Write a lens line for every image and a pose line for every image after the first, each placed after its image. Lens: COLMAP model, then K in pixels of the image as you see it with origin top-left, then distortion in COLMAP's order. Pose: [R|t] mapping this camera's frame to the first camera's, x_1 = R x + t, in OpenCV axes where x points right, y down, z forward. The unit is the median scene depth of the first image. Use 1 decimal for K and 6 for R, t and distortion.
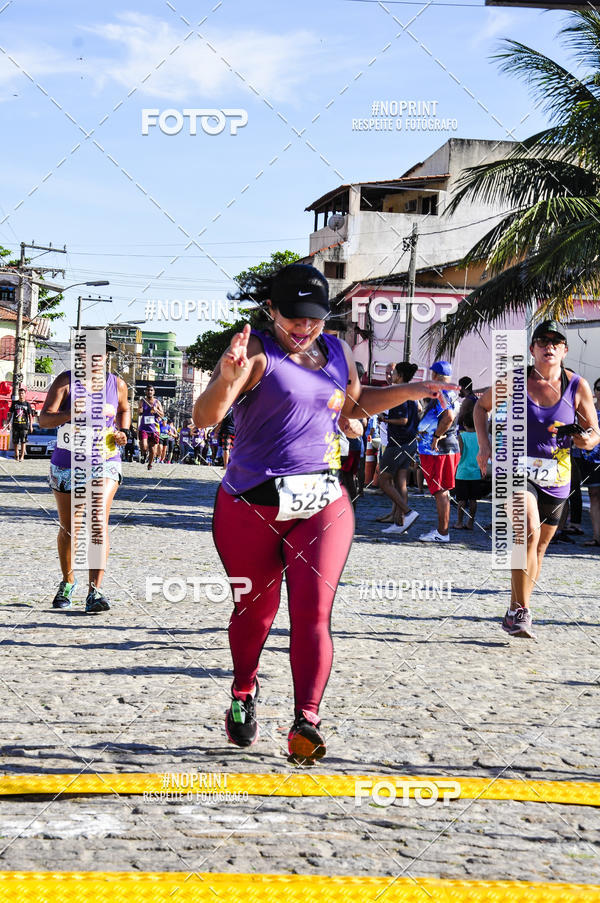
lens RADIAL K [[3260.9, 0, 309.3], [0, 3260.9, 525.0], [0, 0, 1]] dist [1.095830, 2.493605]
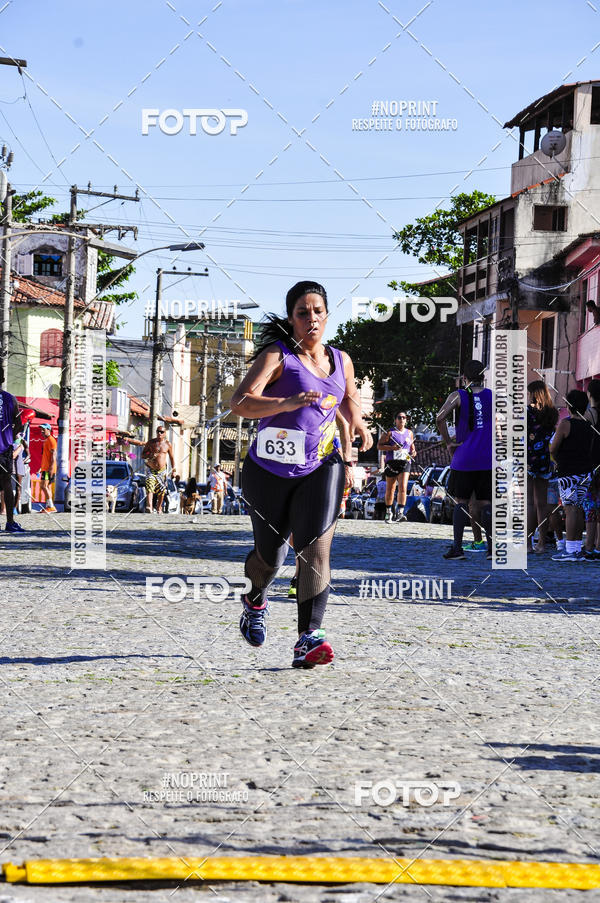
lens RADIAL K [[4091.1, 0, 311.8], [0, 4091.1, 475.9], [0, 0, 1]] dist [1.796063, 4.345828]
pose [[0.998790, -0.011235, -0.047875, -0.000678], [0.011415, 0.999929, 0.003485, -0.029282], [0.047832, -0.004027, 0.998847, 0.176440]]
